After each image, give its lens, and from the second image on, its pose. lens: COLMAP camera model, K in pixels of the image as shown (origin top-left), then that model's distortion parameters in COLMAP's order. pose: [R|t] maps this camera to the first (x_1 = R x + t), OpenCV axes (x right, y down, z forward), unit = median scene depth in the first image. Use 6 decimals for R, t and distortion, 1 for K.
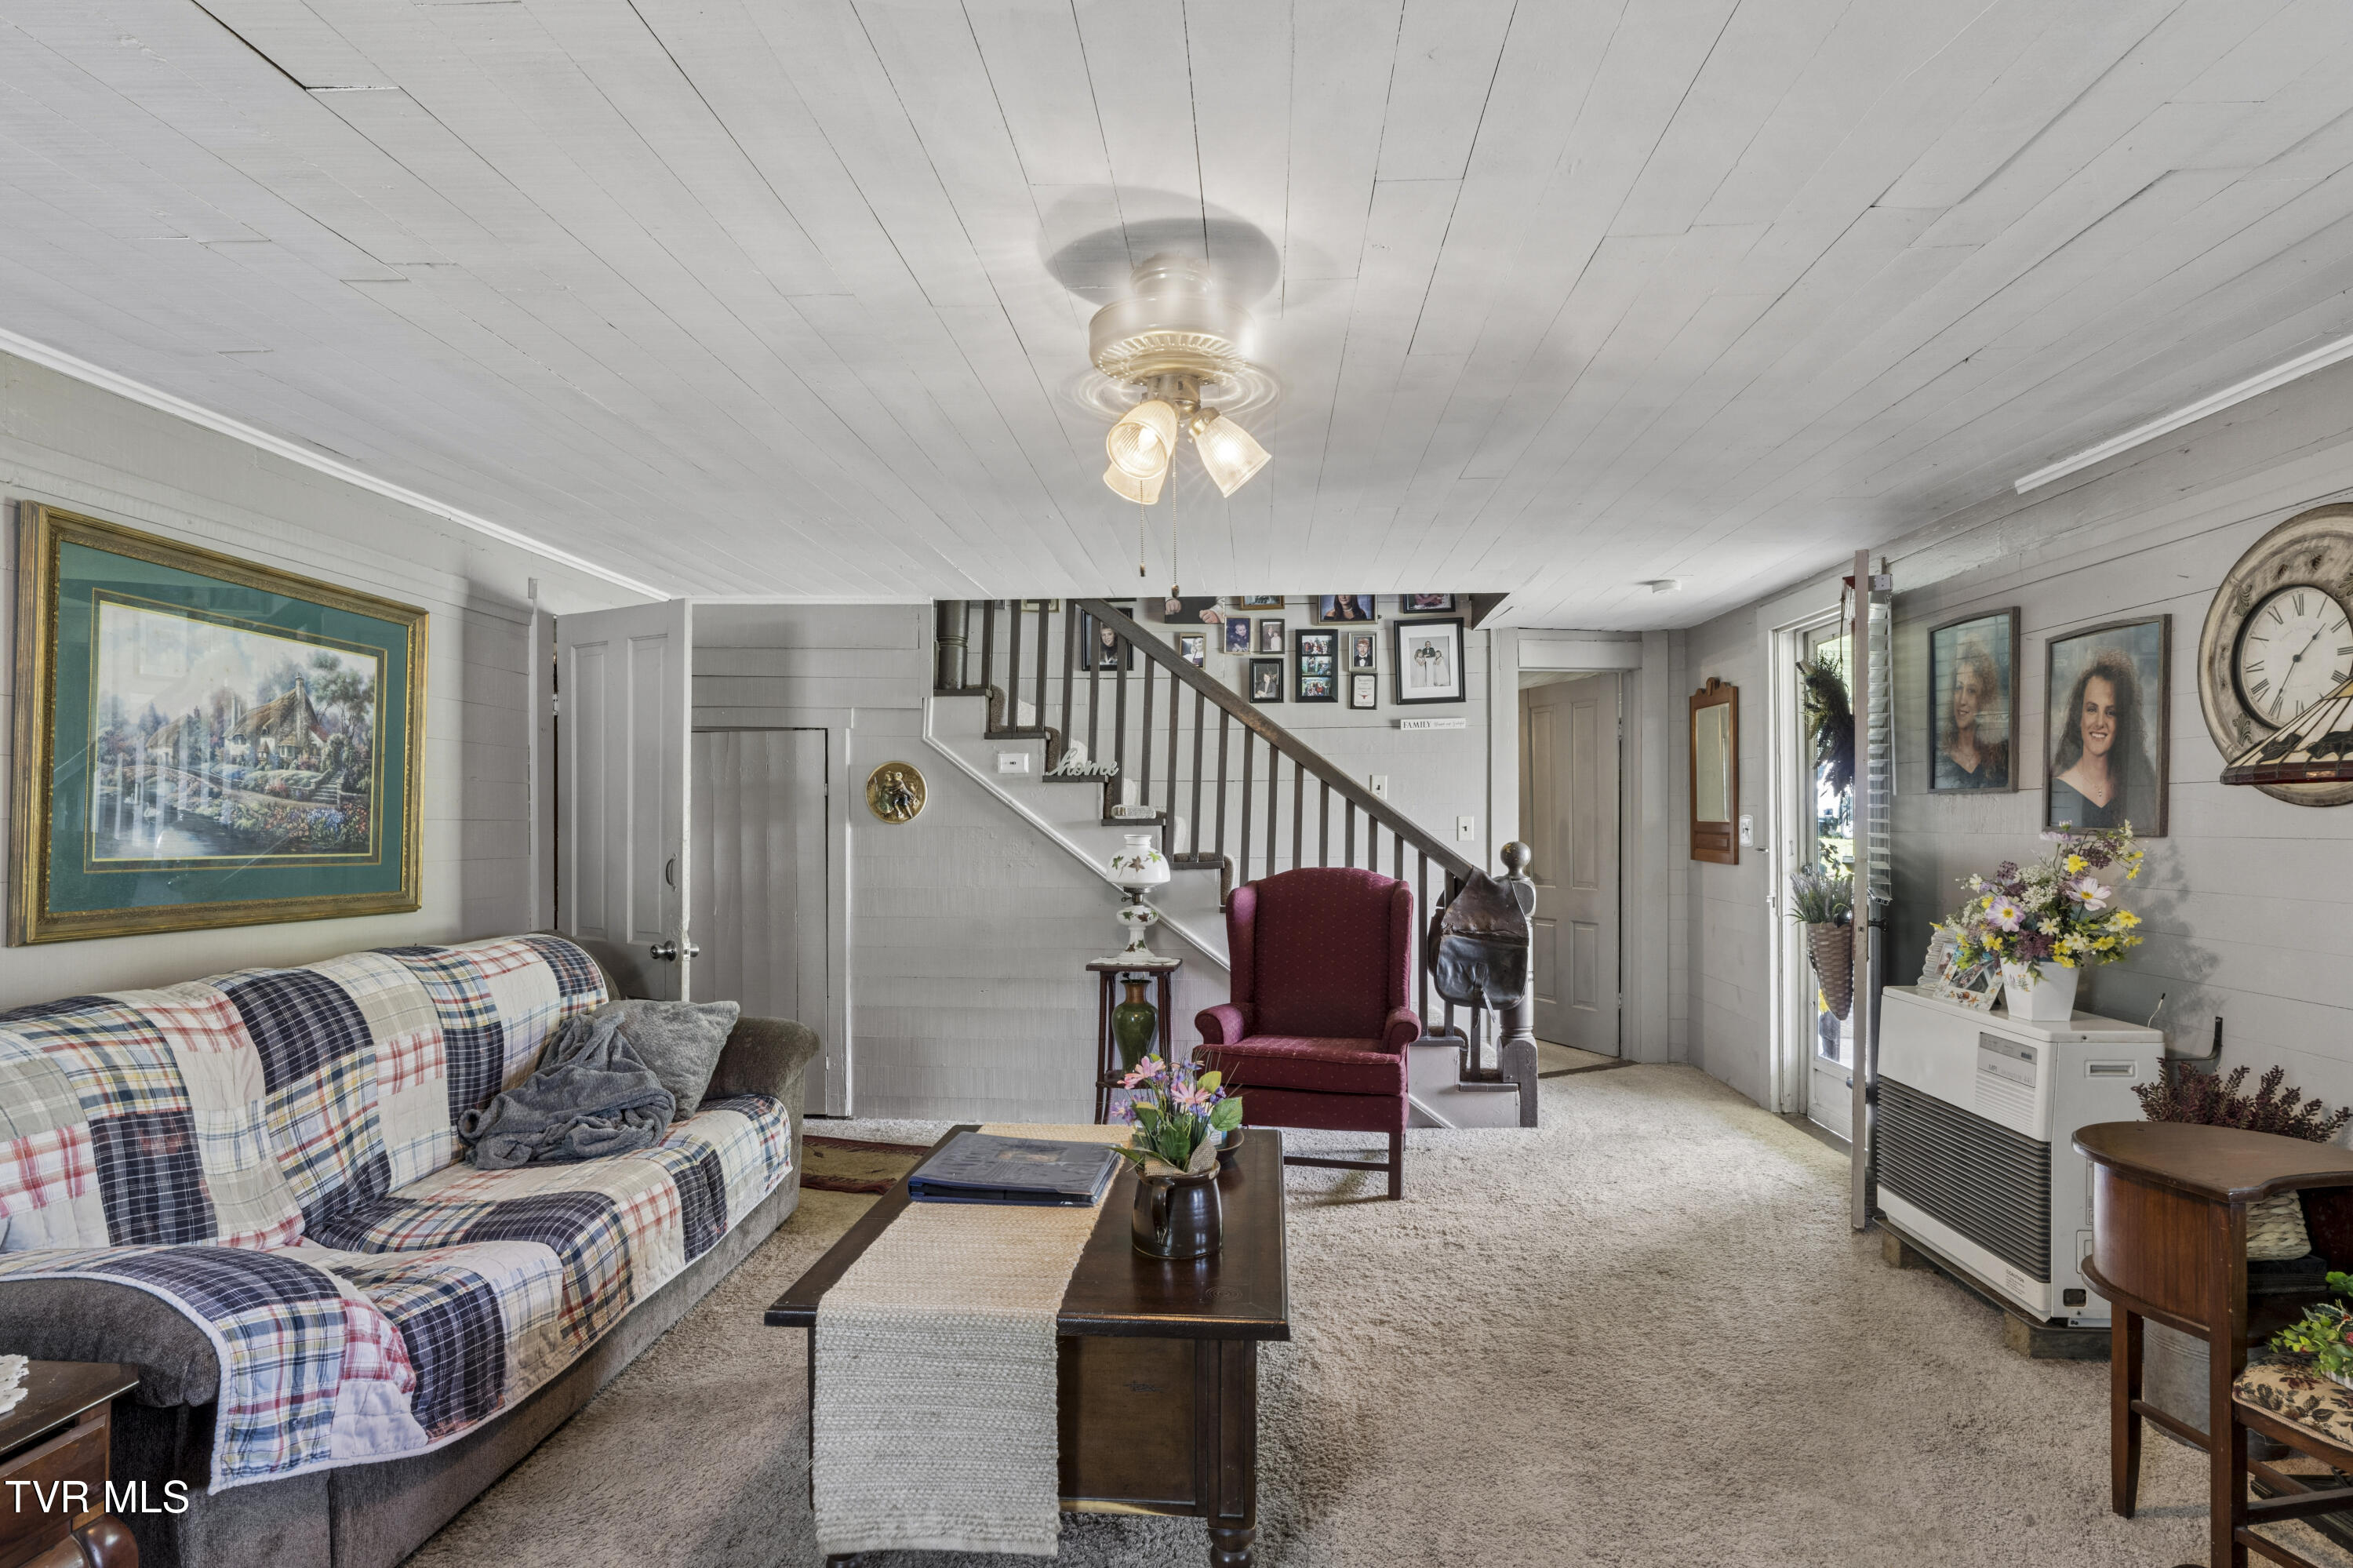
lens RADIAL K [[1200.2, 0, 1167.5], [0, 1200.2, 783.2], [0, 0, 1]] dist [0.004388, 0.000102]
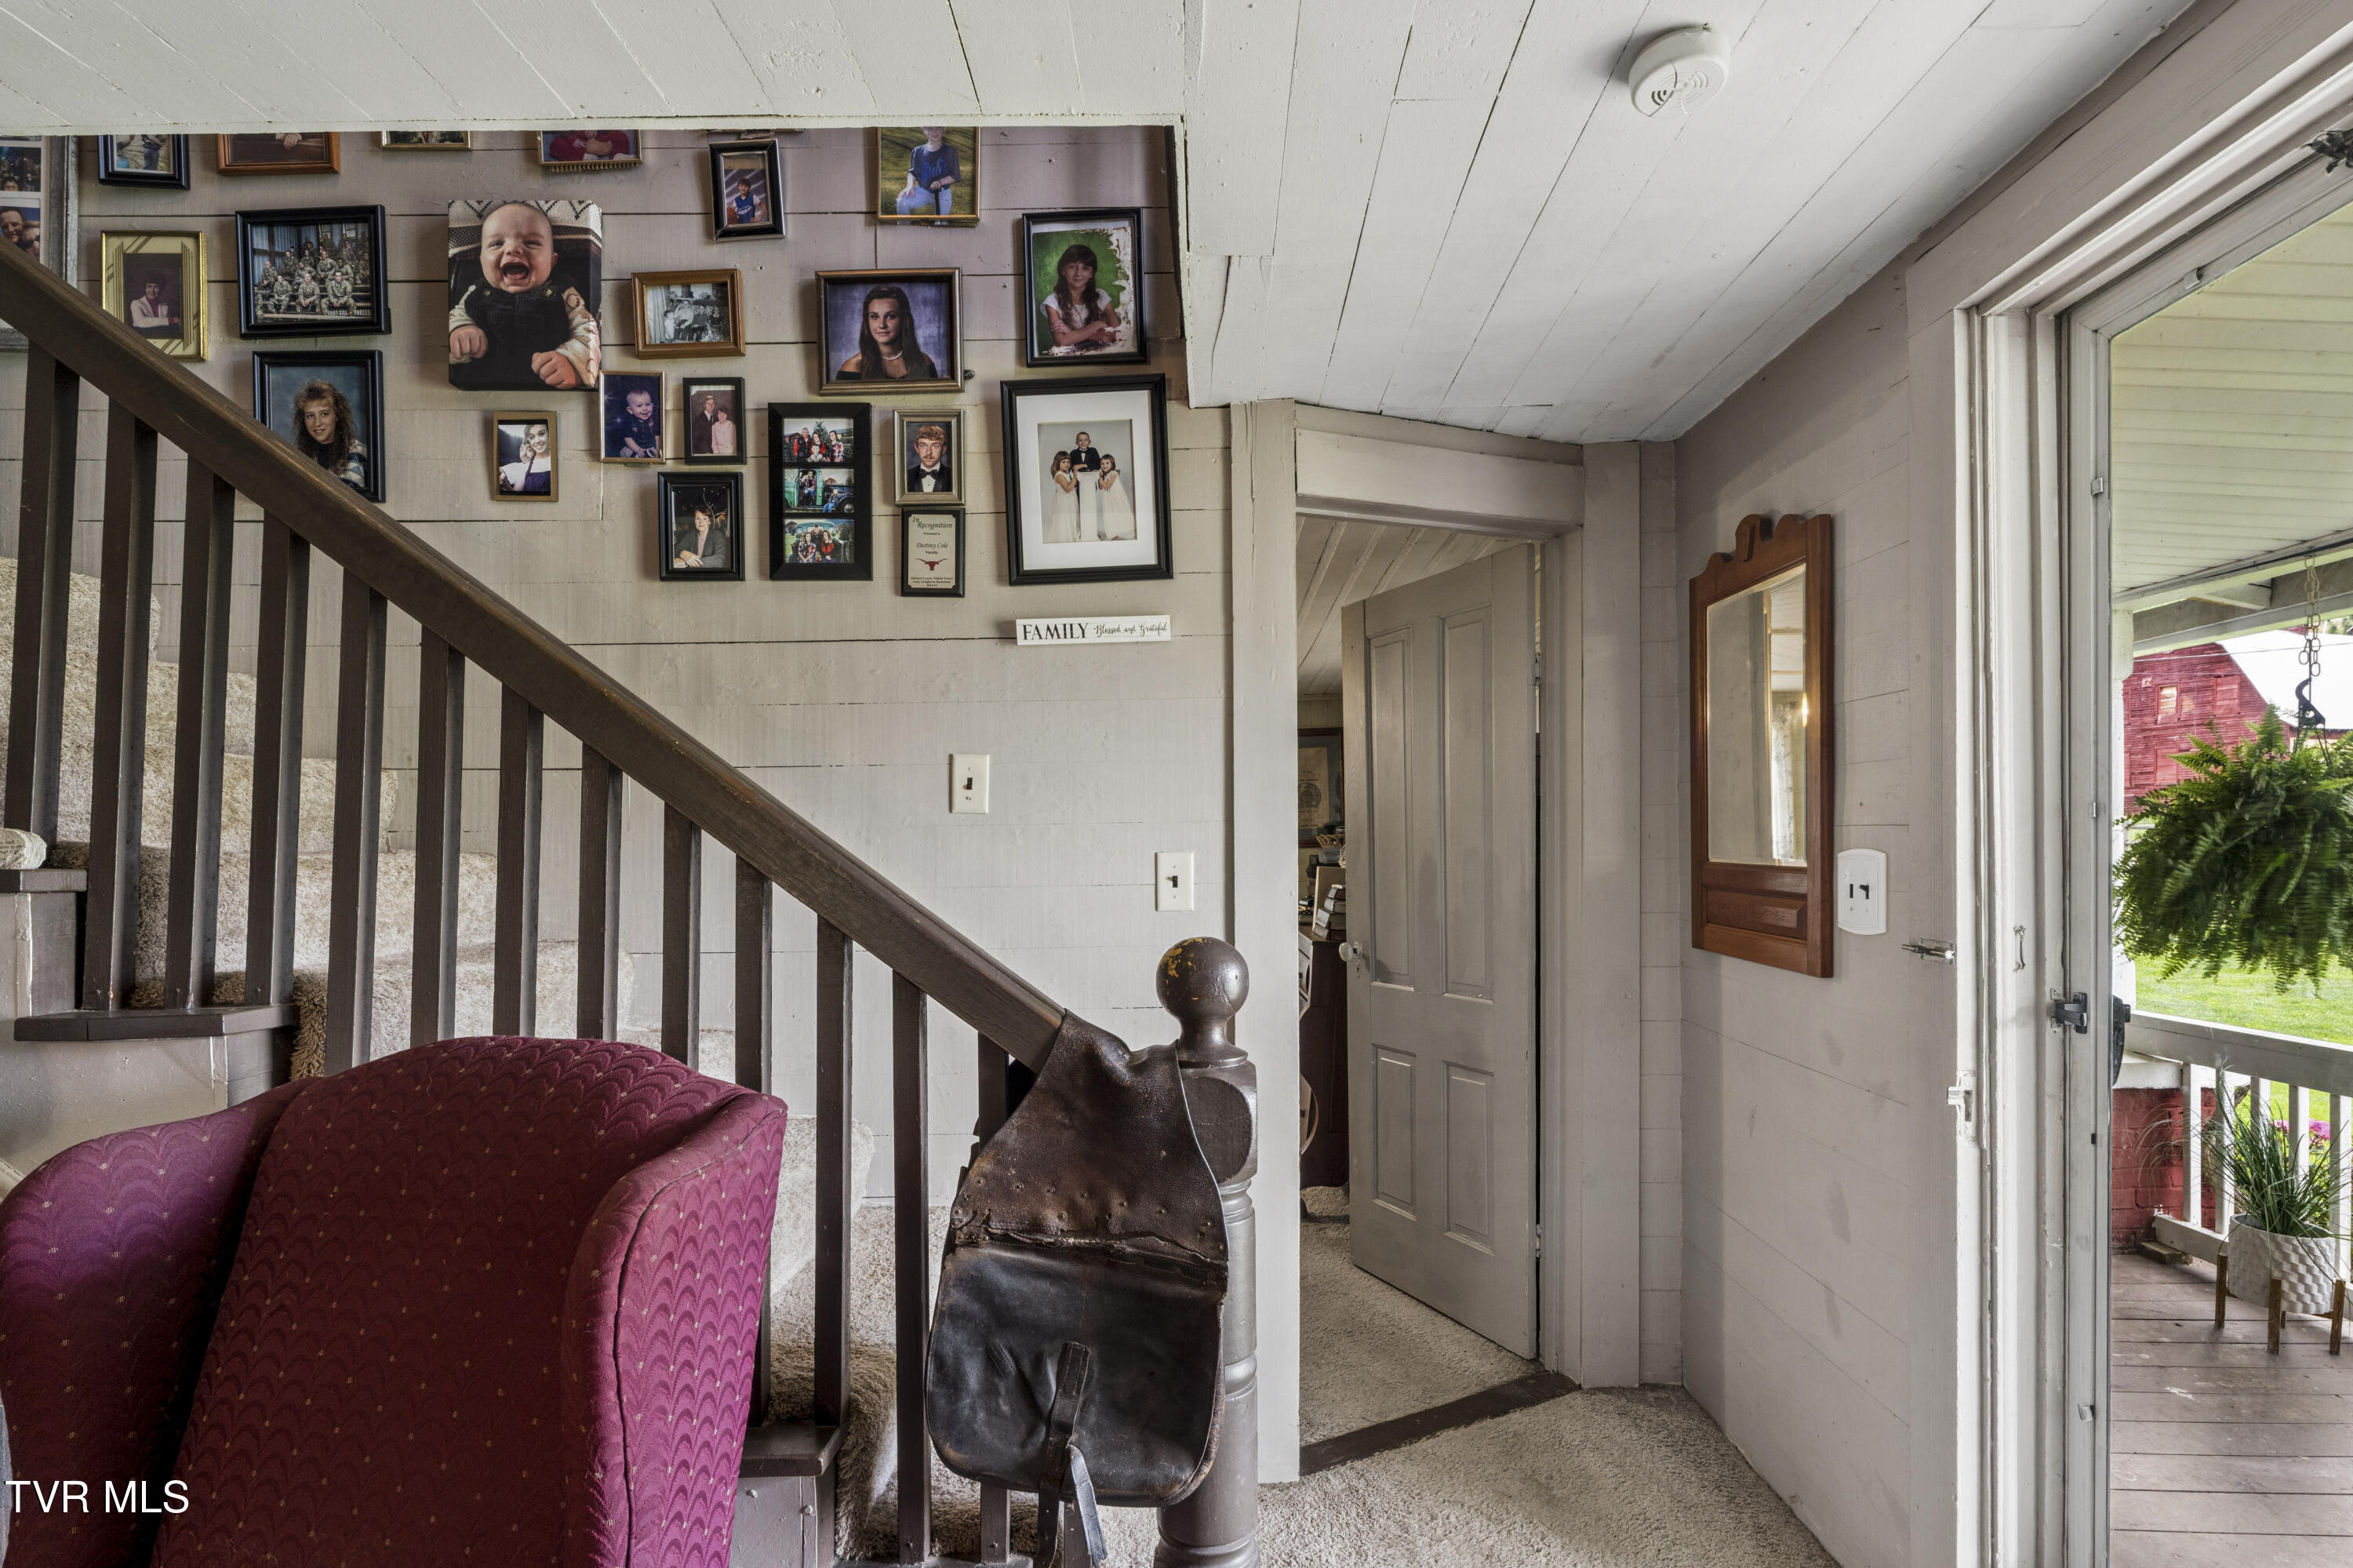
lens RADIAL K [[1170.2, 0, 1182.7], [0, 1170.2, 804.7], [0, 0, 1]] dist [-0.005190, -0.000209]
pose [[0.998381, -0.000156, 0.056883, 0.227426], [0.000349, 0.999994, -0.003395, 0.012283], [-0.056882, 0.003410, 0.998375, 0.590451]]
